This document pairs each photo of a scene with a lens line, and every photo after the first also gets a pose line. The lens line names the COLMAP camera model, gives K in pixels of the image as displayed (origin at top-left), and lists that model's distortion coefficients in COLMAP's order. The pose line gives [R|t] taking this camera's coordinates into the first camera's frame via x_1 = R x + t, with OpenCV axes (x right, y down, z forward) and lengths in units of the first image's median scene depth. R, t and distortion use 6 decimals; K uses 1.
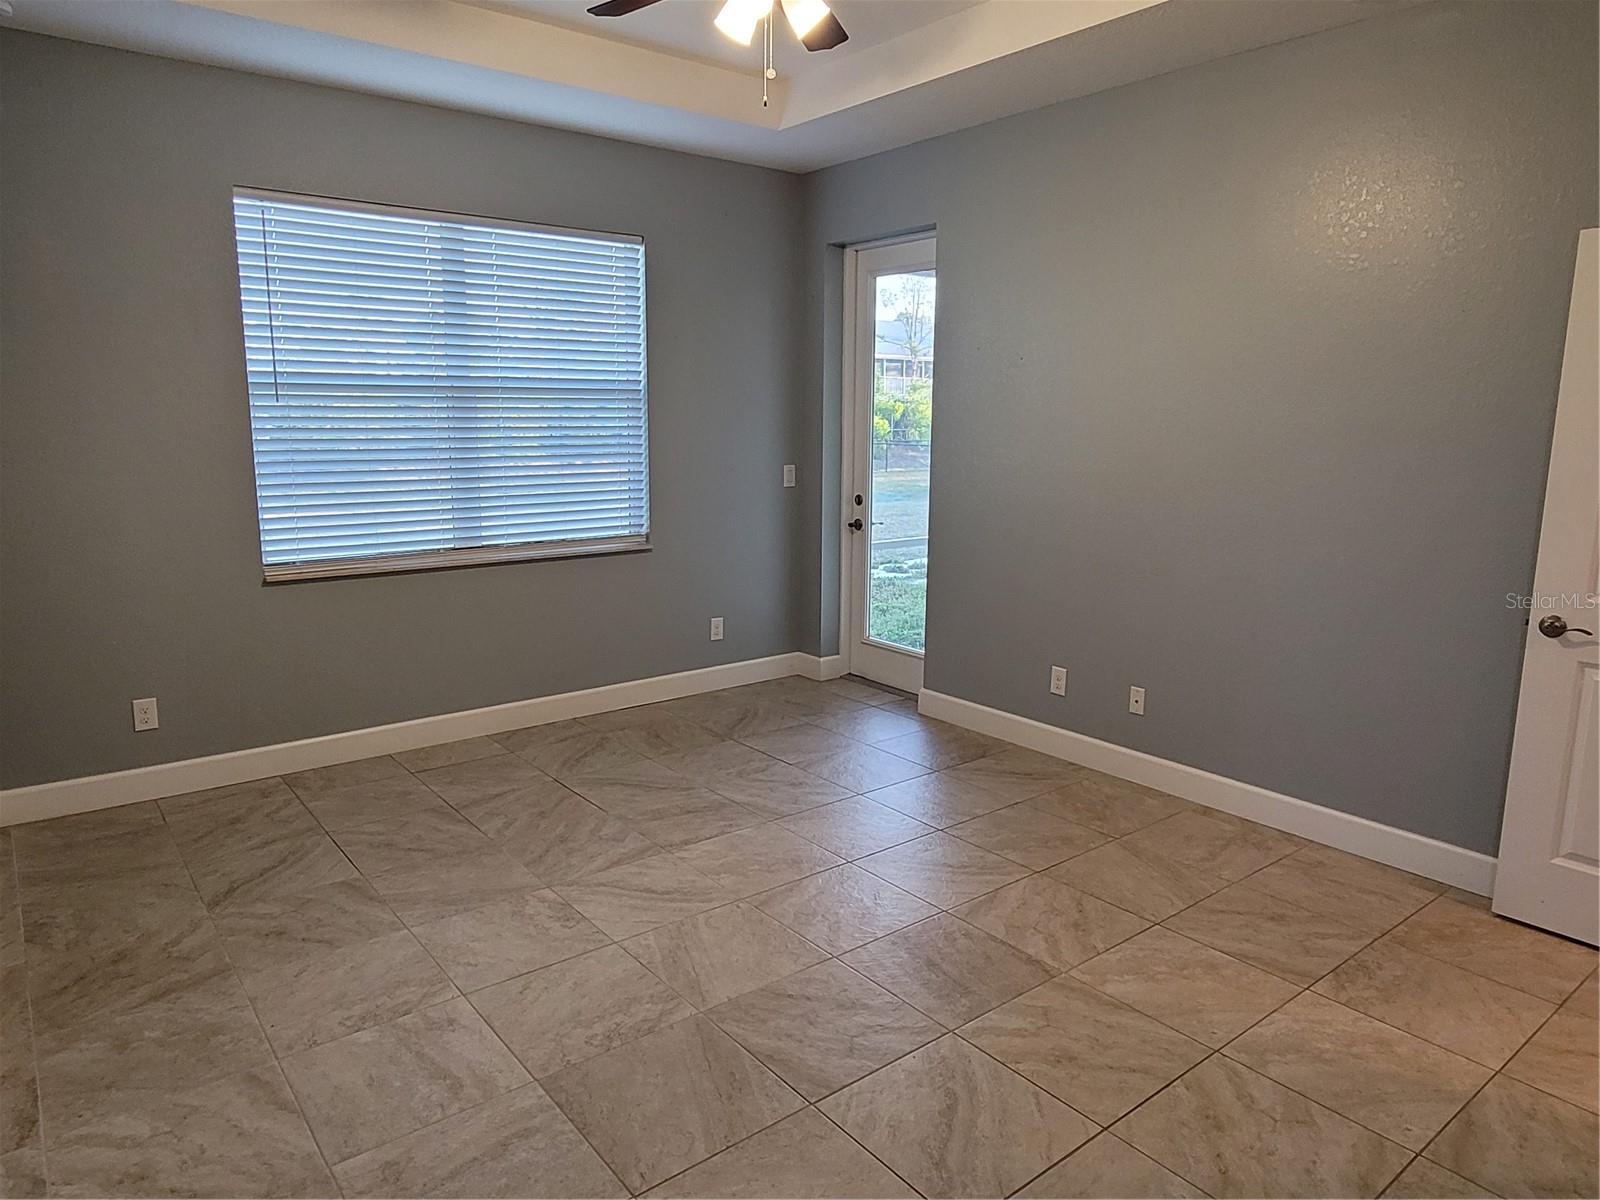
lens RADIAL K [[1037.4, 0, 803.9], [0, 1037.4, 601.1], [0, 0, 1]] dist [0.003036, 0.000006]
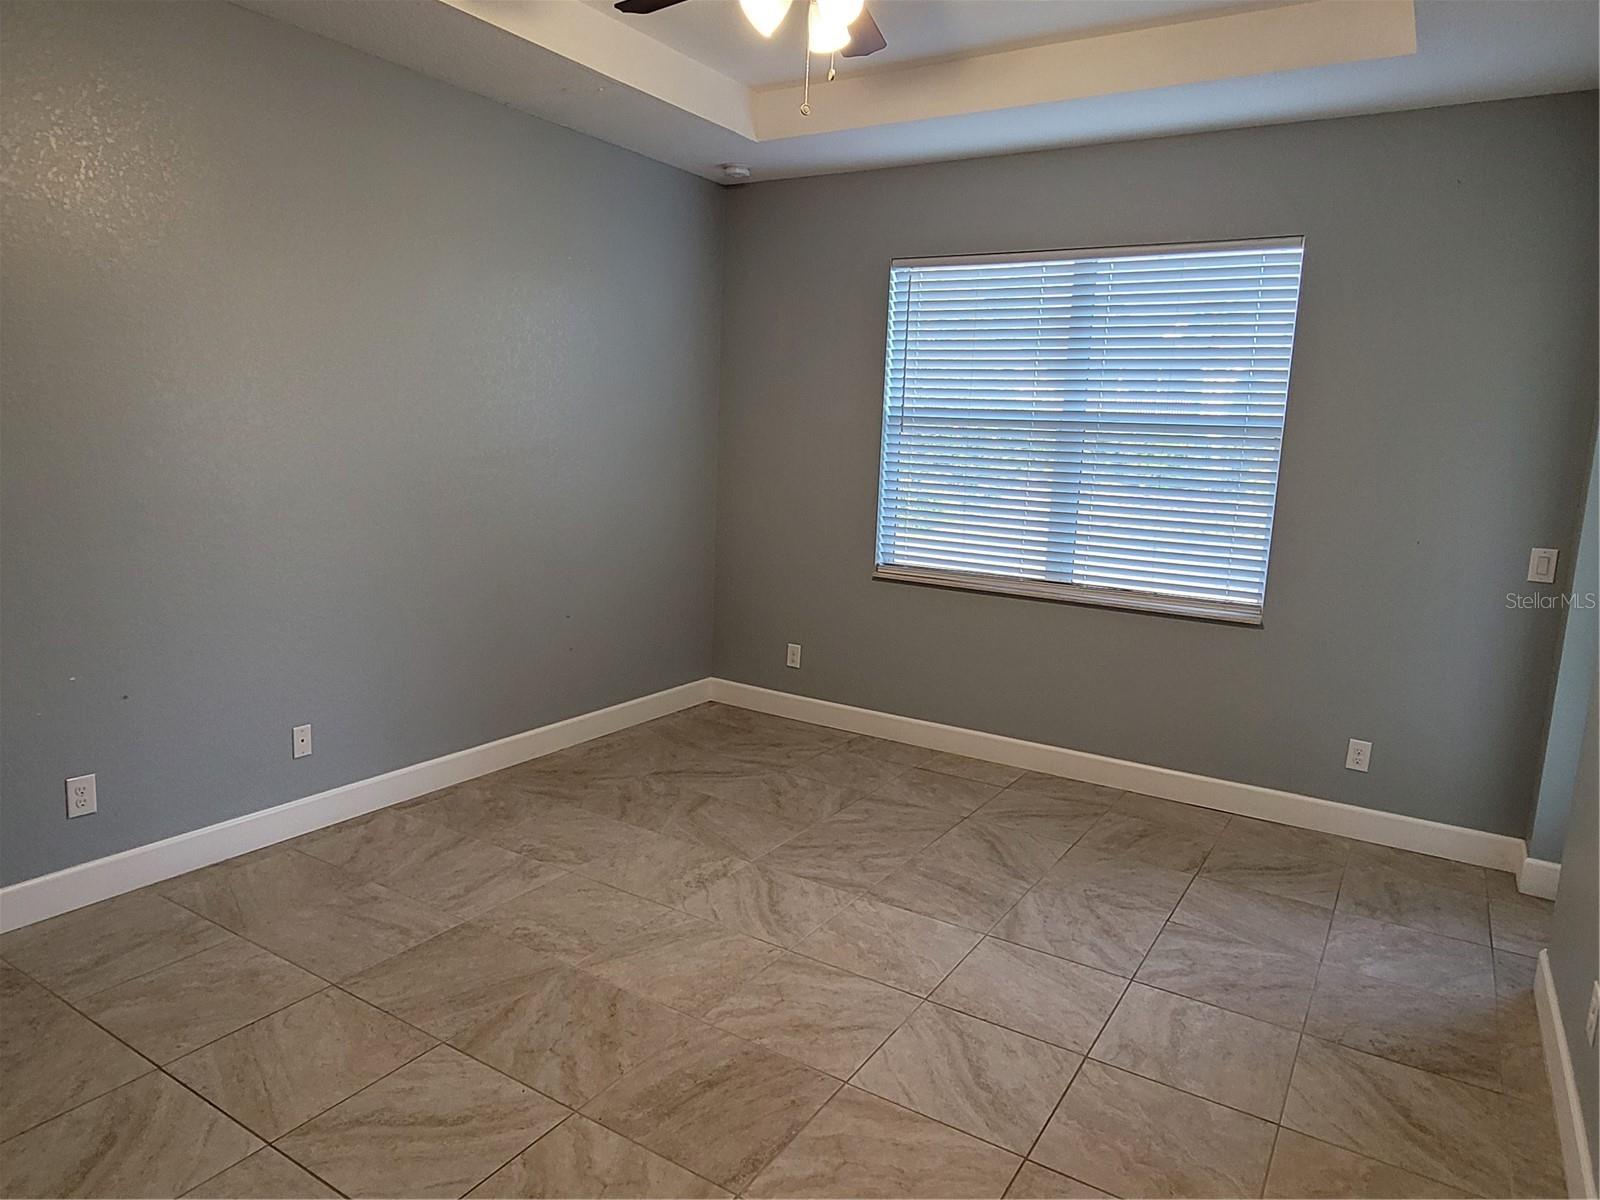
lens RADIAL K [[1037.4, 0, 797.6], [0, 1037.4, 596.5], [0, 0, 1]] dist [0.003036, 0.000006]
pose [[0.326081, 0.155552, -0.932456, 0.598835], [-0.209859, 0.973669, 0.089039, -0.085445], [0.921754, 0.166650, 0.350139, 0.486940]]
